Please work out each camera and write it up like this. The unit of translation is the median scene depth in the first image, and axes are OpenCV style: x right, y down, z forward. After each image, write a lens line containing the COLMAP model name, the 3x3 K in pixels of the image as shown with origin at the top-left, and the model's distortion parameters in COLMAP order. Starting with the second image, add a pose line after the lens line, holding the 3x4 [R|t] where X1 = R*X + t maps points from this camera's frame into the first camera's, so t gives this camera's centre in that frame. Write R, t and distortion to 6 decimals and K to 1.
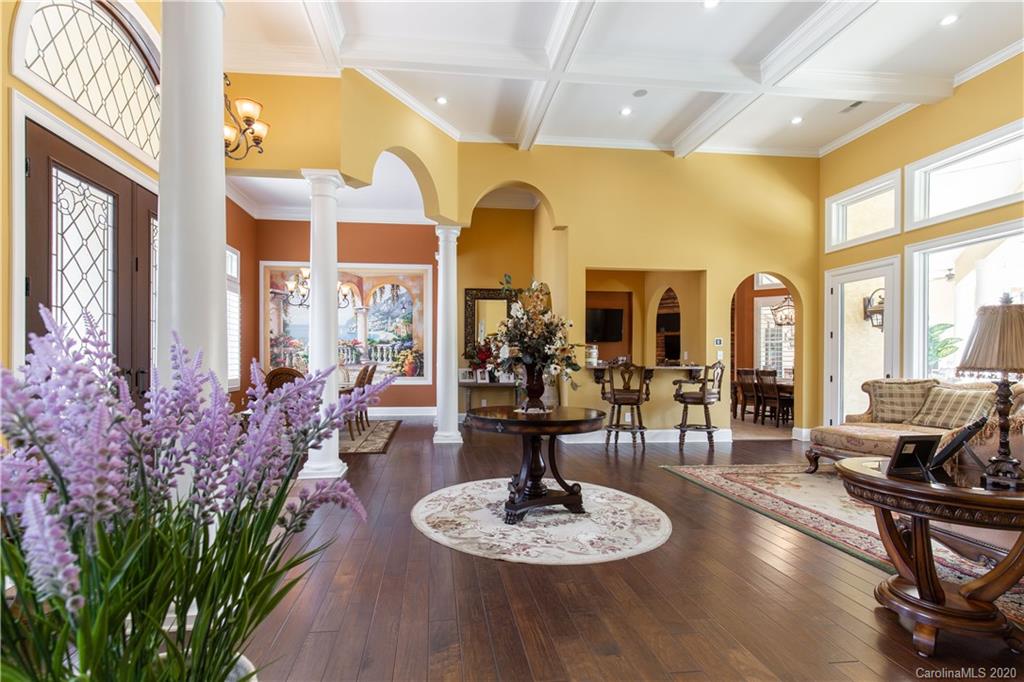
lens RADIAL K [[466.7, 0, 477.9], [0, 466.7, 357.7], [0, 0, 1]] dist [0.005148, -0.000328]
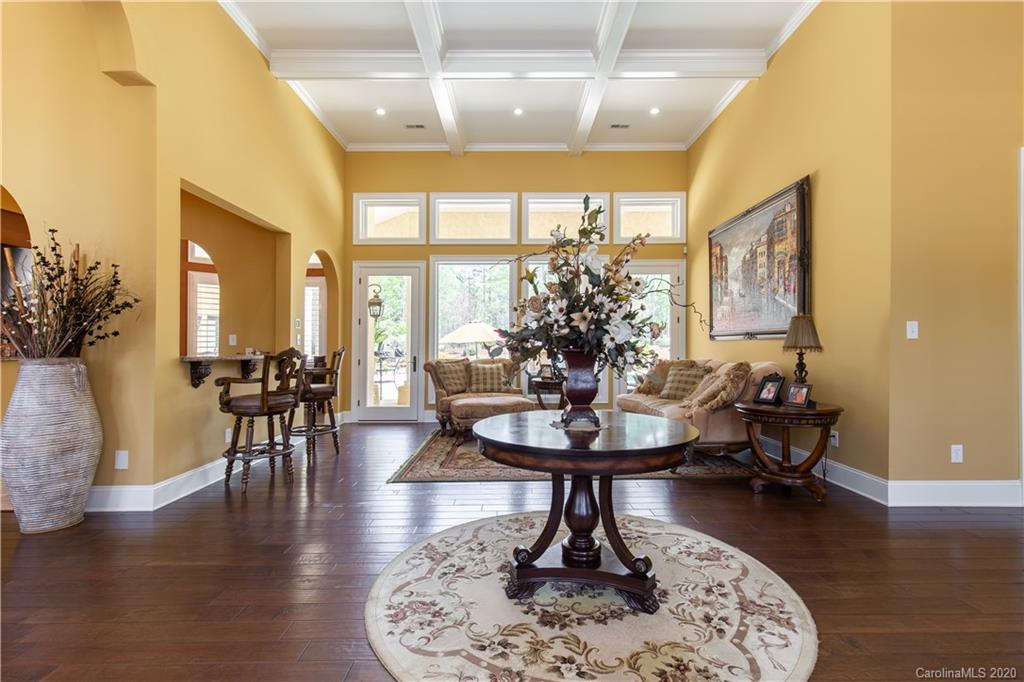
lens RADIAL K [[466.7, 0, 506.5], [0, 466.7, 343.4], [0, 0, 1]] dist [0.005148, -0.000328]
pose [[0.097946, -0.000031, 0.995192, -0.312270], [0.001531, 0.999999, -0.000119, 0.002144], [-0.995191, 0.001536, 0.097946, 0.625727]]
